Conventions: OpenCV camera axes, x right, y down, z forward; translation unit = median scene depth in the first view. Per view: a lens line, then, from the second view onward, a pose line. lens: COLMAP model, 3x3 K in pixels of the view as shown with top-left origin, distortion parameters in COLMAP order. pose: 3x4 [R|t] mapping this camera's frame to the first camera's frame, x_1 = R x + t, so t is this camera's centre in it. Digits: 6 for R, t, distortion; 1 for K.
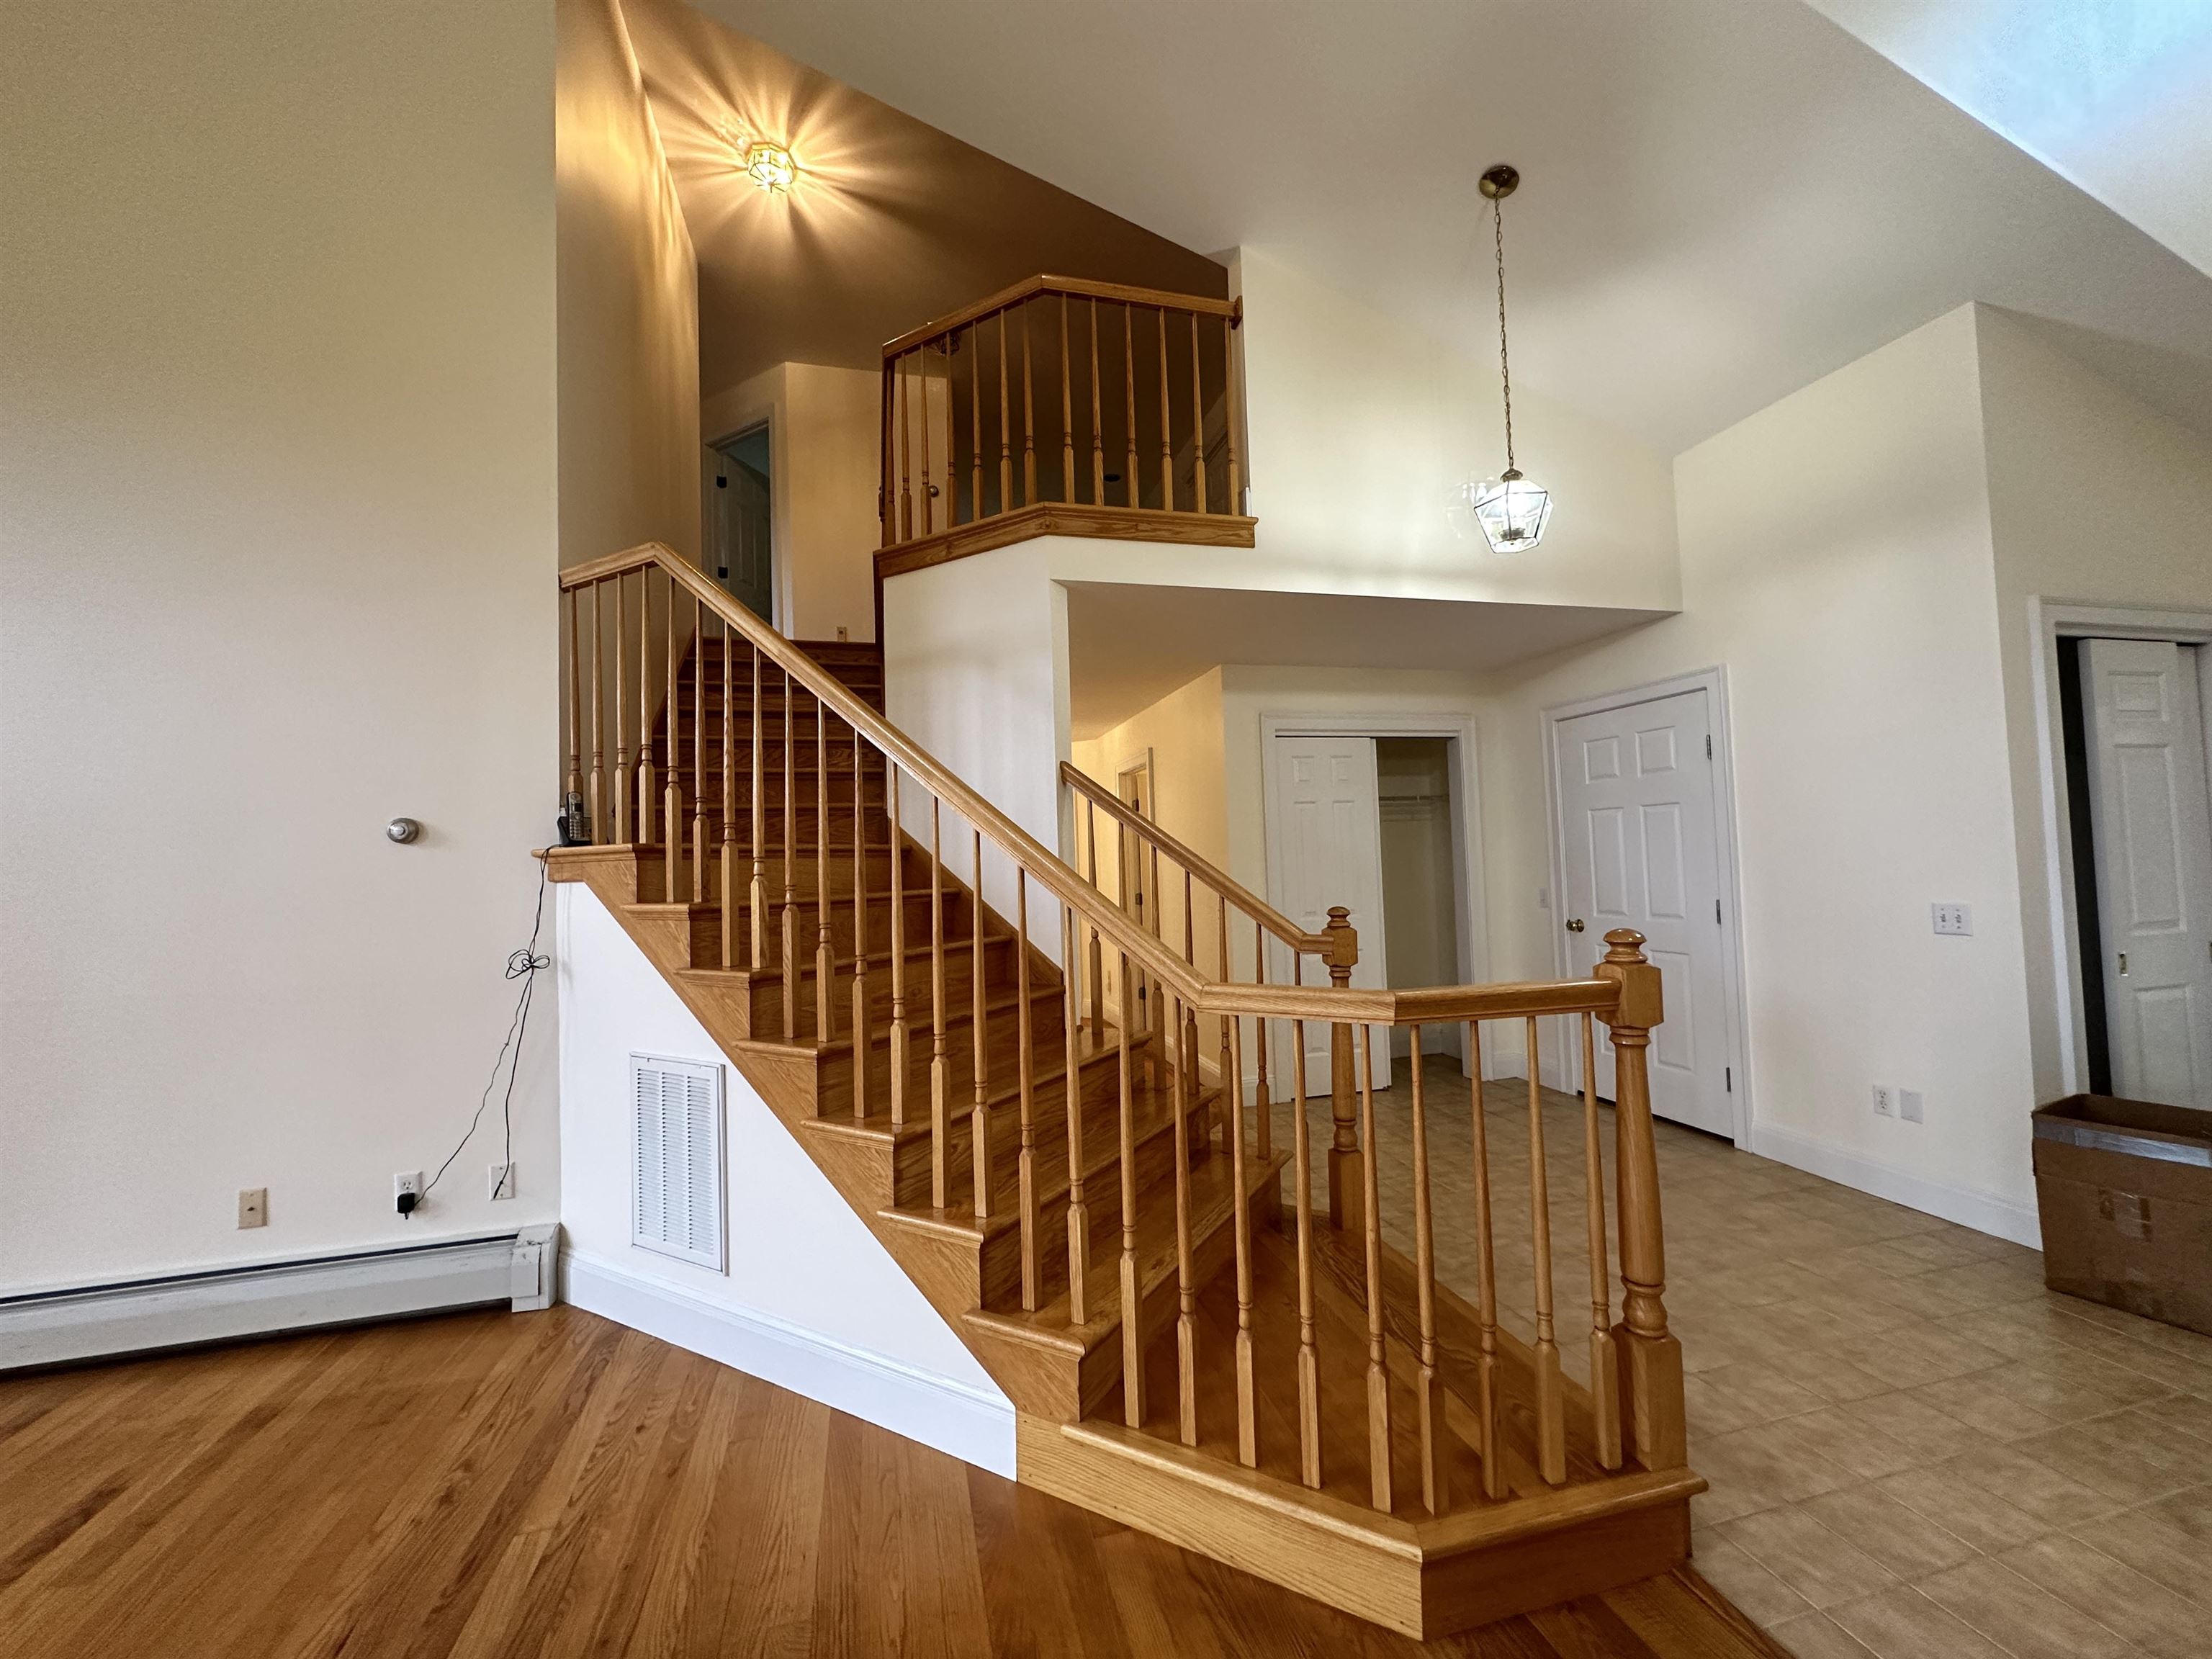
lens RADIAL K [[884.4, 0, 1107.9], [0, 884.4, 822.8], [0, 0, 1]] dist [0.000052, 0.000528]
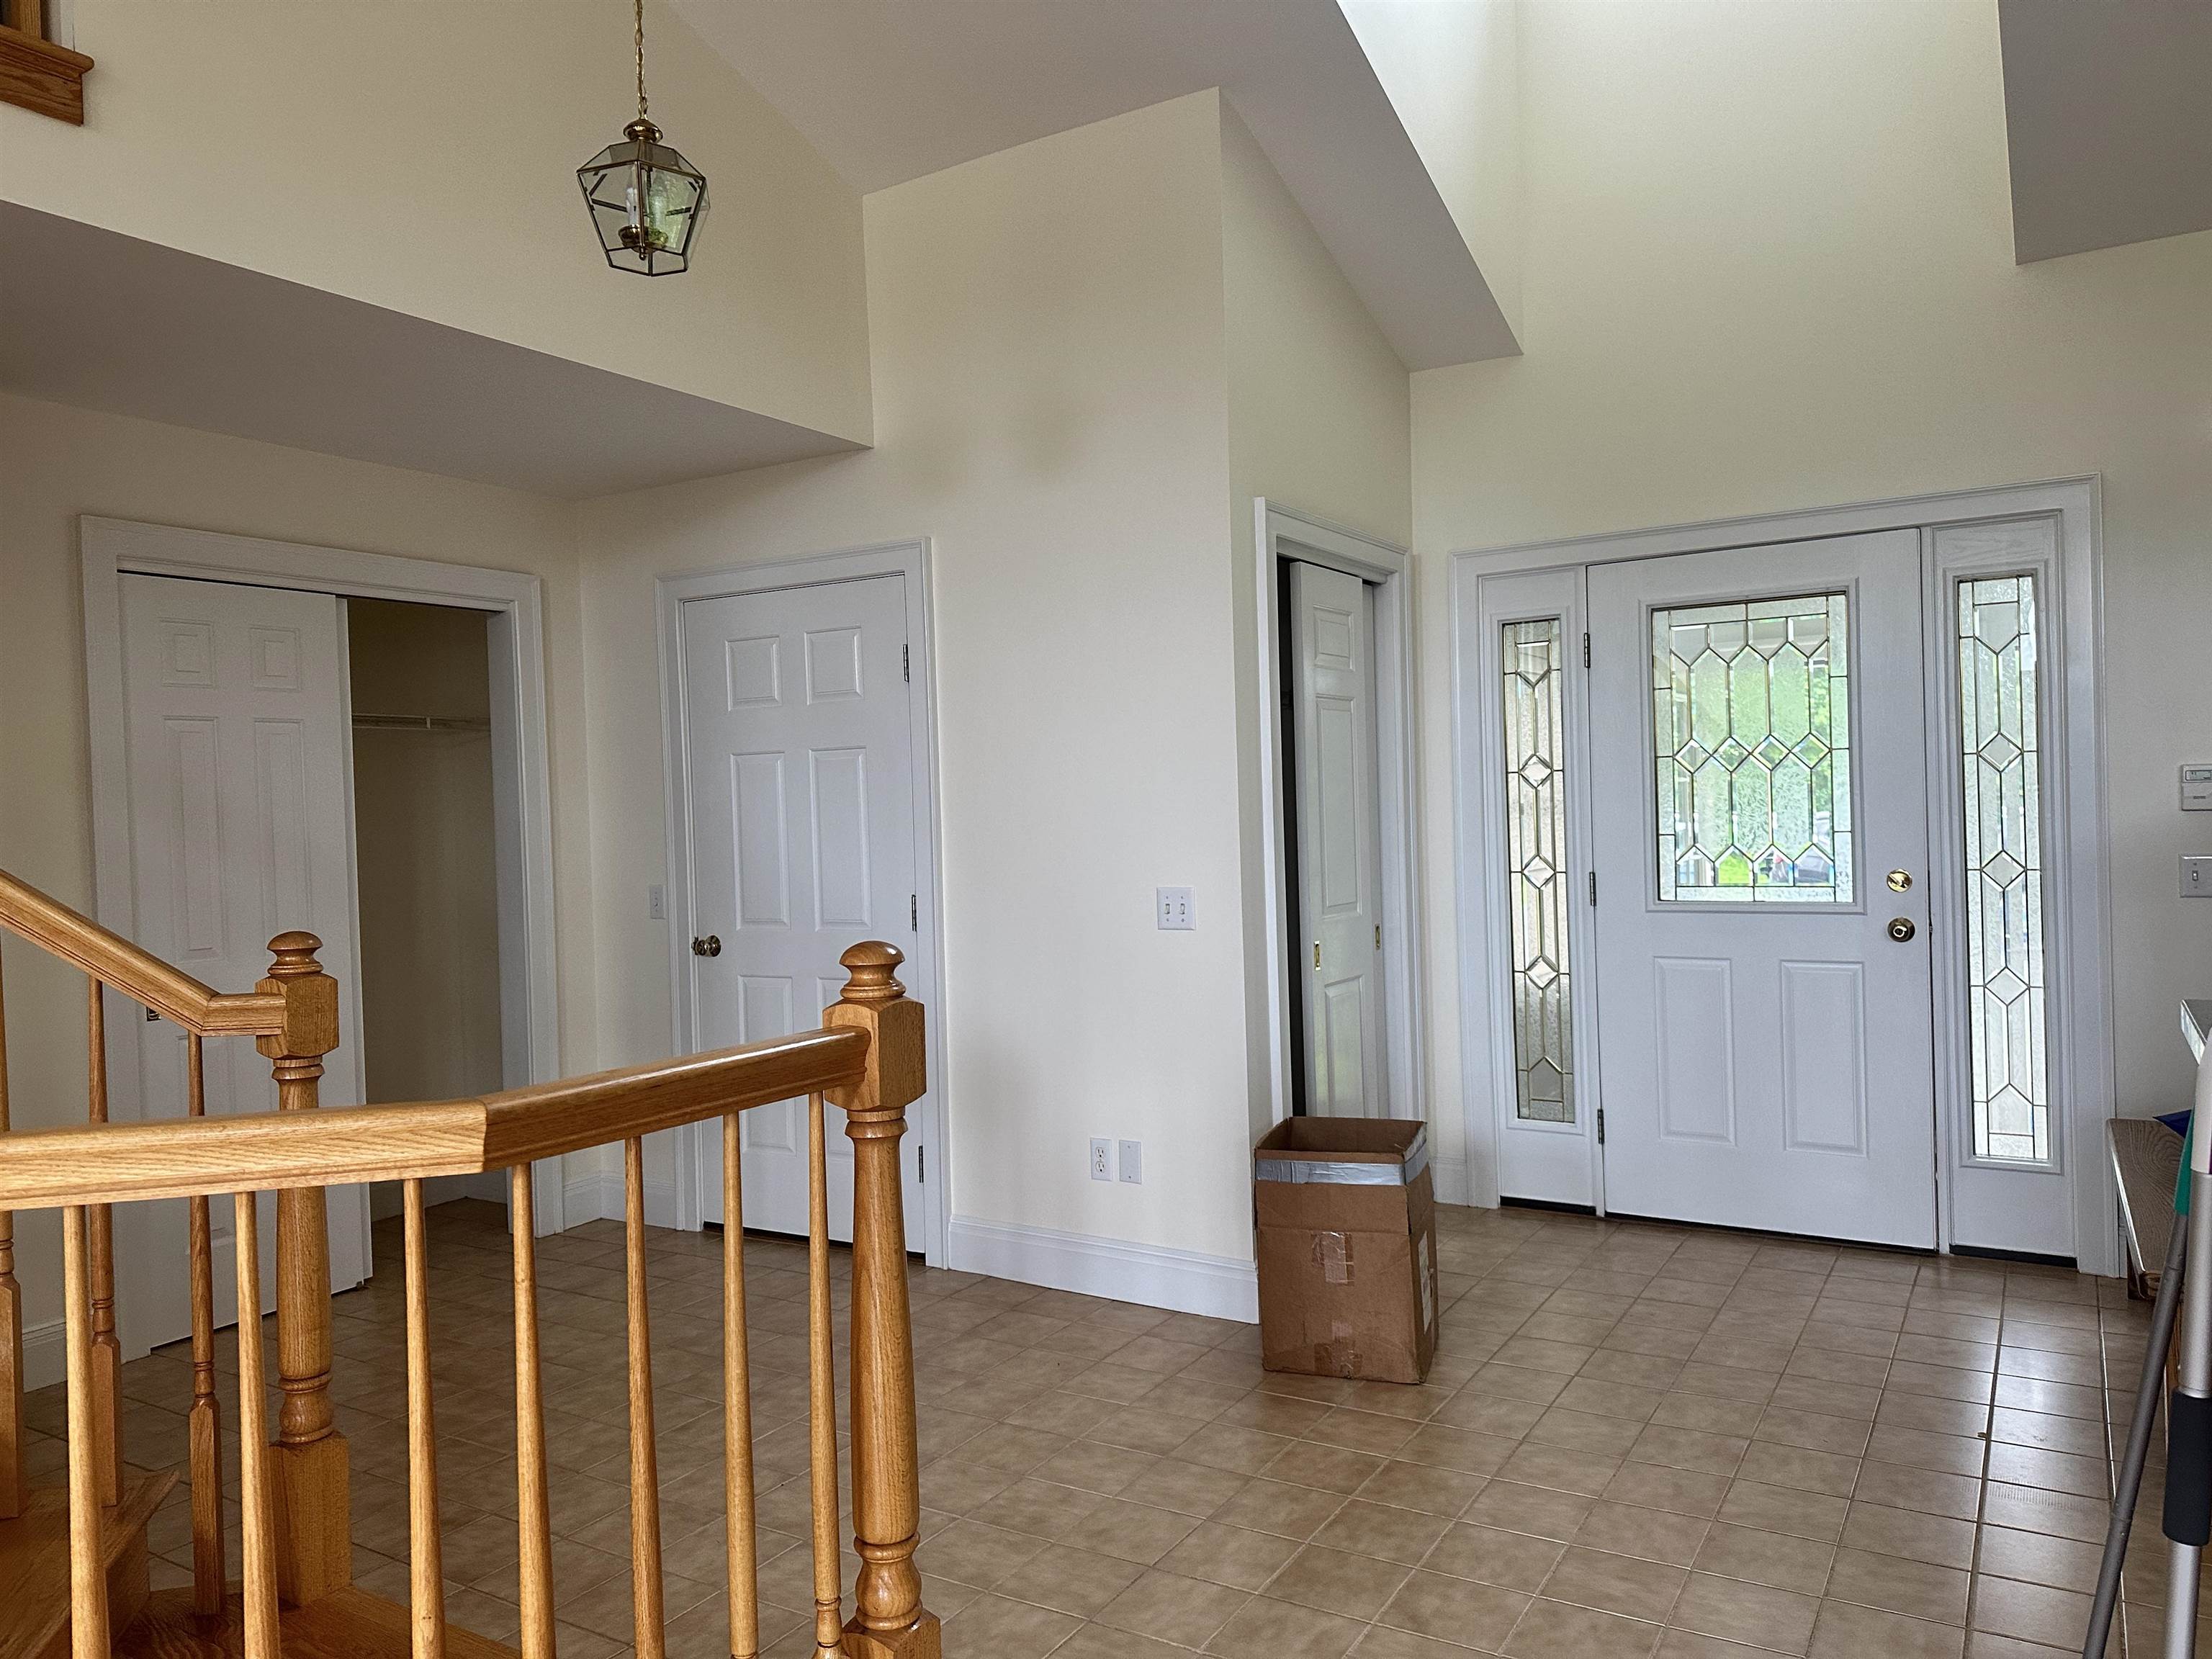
lens RADIAL K [[1542.6, 0, 1111.1], [0, 1542.6, 816.7], [0, 0, 1]] dist [0.055894, -0.052082]
pose [[0.716547, 0.006235, 0.697511, -0.010015], [-0.022192, 0.999658, 0.013862, 0.013480], [-0.697186, -0.025412, 0.716440, 0.107538]]
